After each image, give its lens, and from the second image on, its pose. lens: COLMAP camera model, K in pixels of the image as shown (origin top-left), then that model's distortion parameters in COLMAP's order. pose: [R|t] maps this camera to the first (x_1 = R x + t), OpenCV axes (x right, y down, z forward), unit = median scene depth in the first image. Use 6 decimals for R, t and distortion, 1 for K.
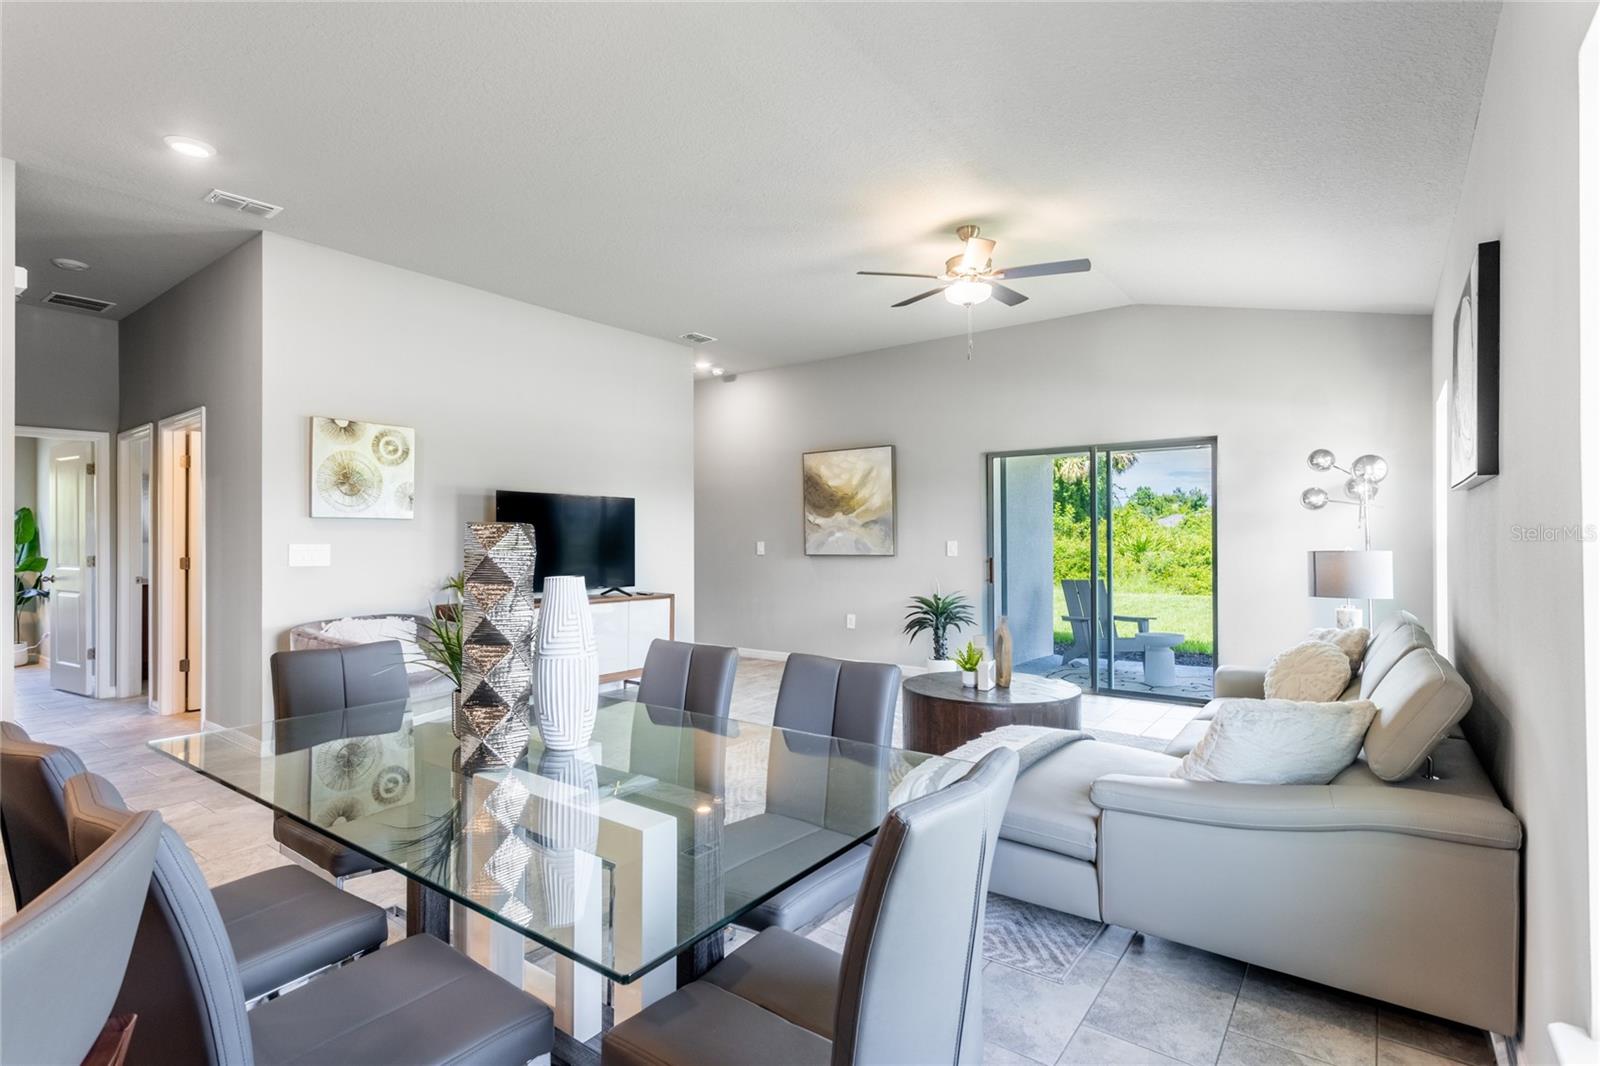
lens RADIAL K [[767.1, 0, 800.0], [0, 767.1, 533.0], [0, 0, 1]] dist [-0.000592, 0.001070]
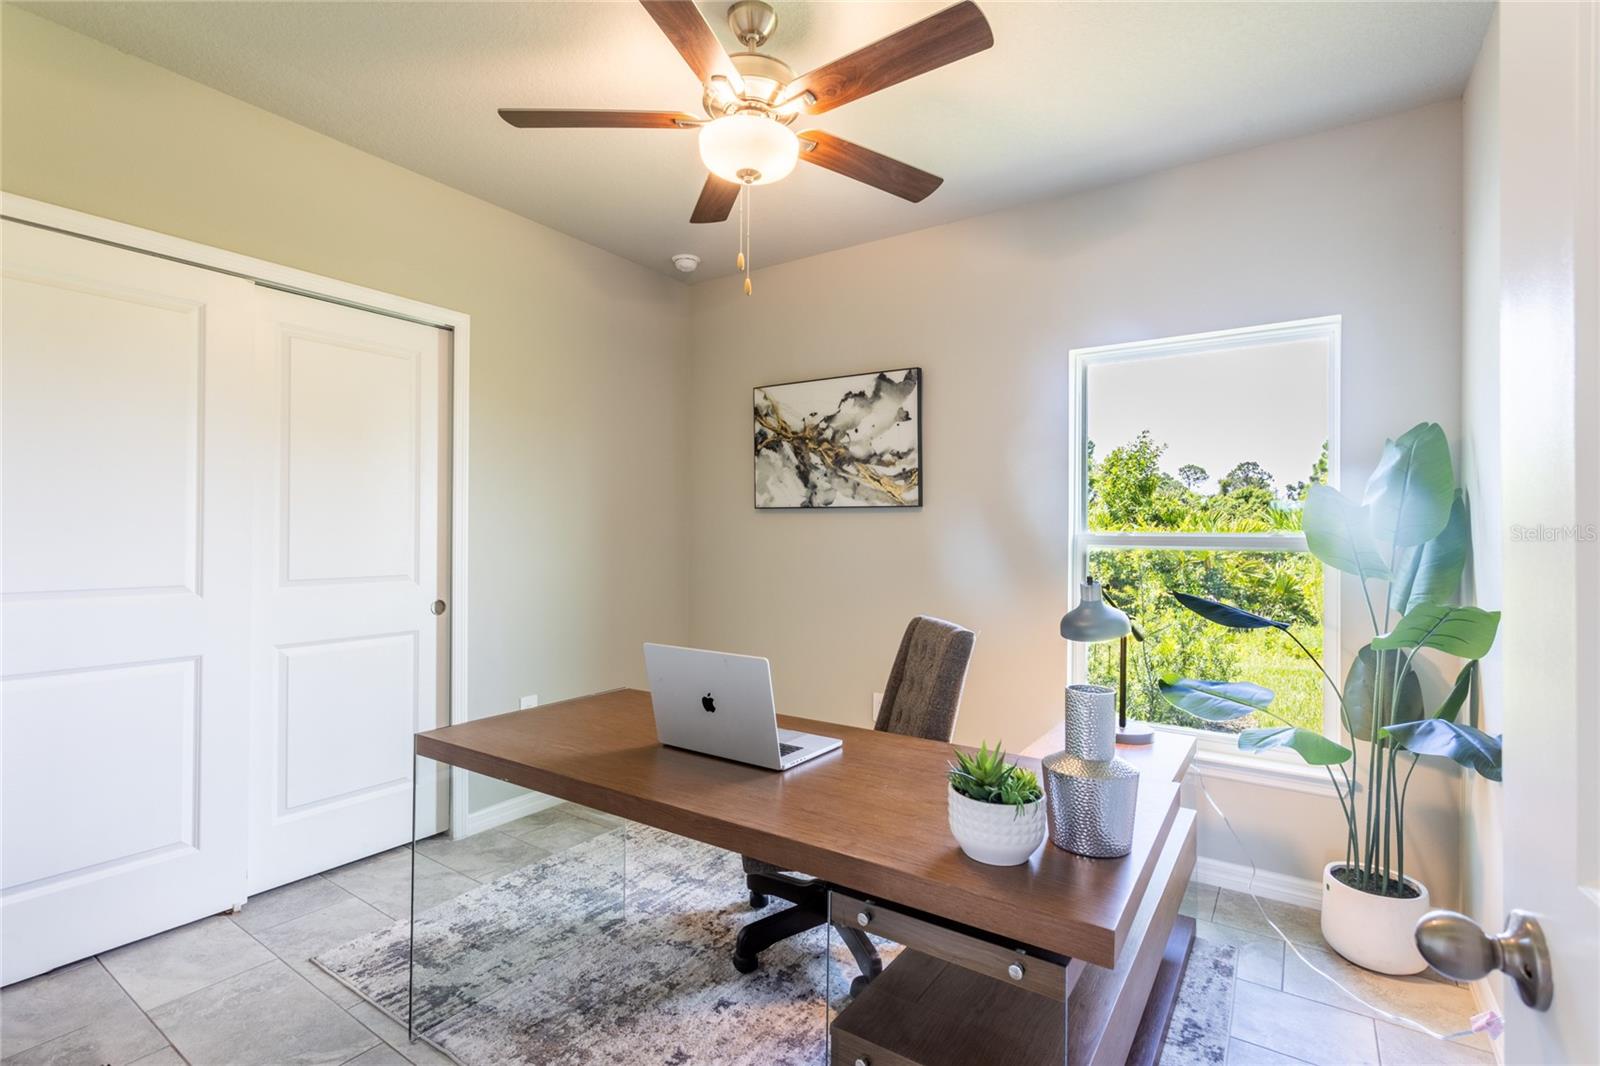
lens RADIAL K [[745.7, 0, 801.0], [0, 745.7, 531.5], [0, 0, 1]] dist [0.002675, 0.000401]
pose [[0.045330, -0.002872, -0.998968, -1.190369], [0.006066, 0.999978, -0.002600, 0.014617], [0.998954, -0.005942, 0.045347, 1.213407]]
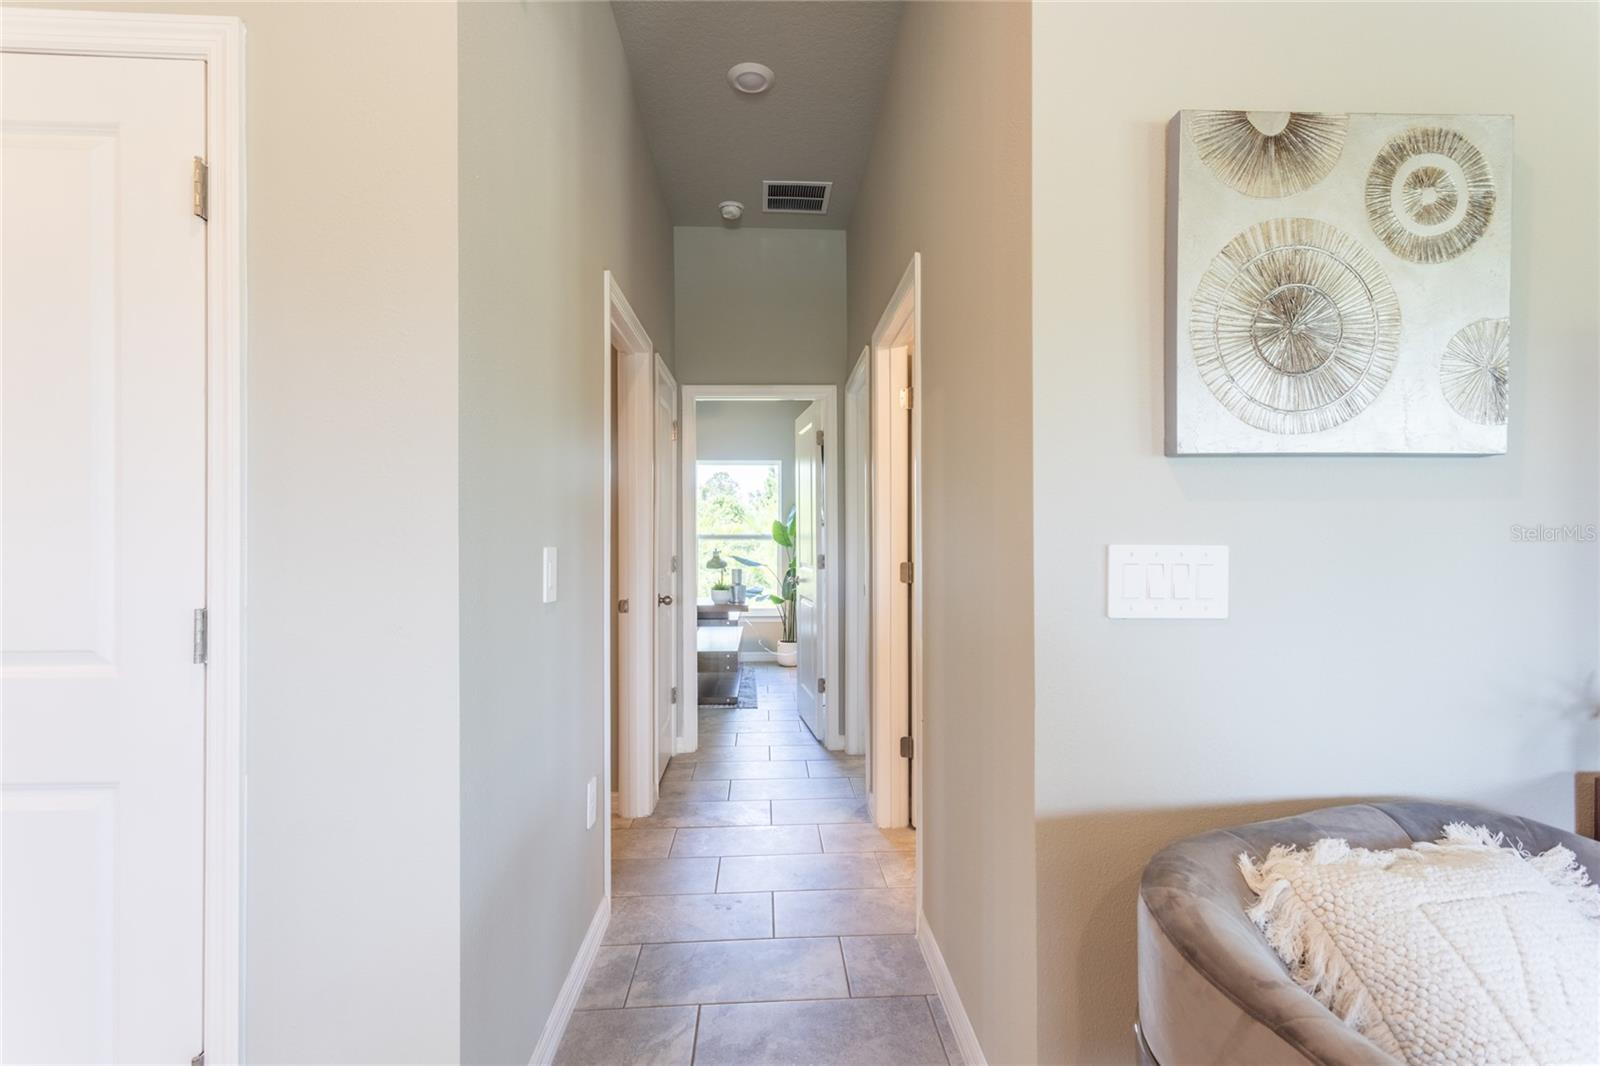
lens RADIAL K [[745.7, 0, 801.0], [0, 745.7, 531.5], [0, 0, 1]] dist [0.002675, 0.000401]
pose [[0.638287, -0.003057, -0.769792, -0.466561], [0.007060, 0.999973, 0.001883, 0.007325], [0.769766, -0.006636, 0.638292, 0.647202]]
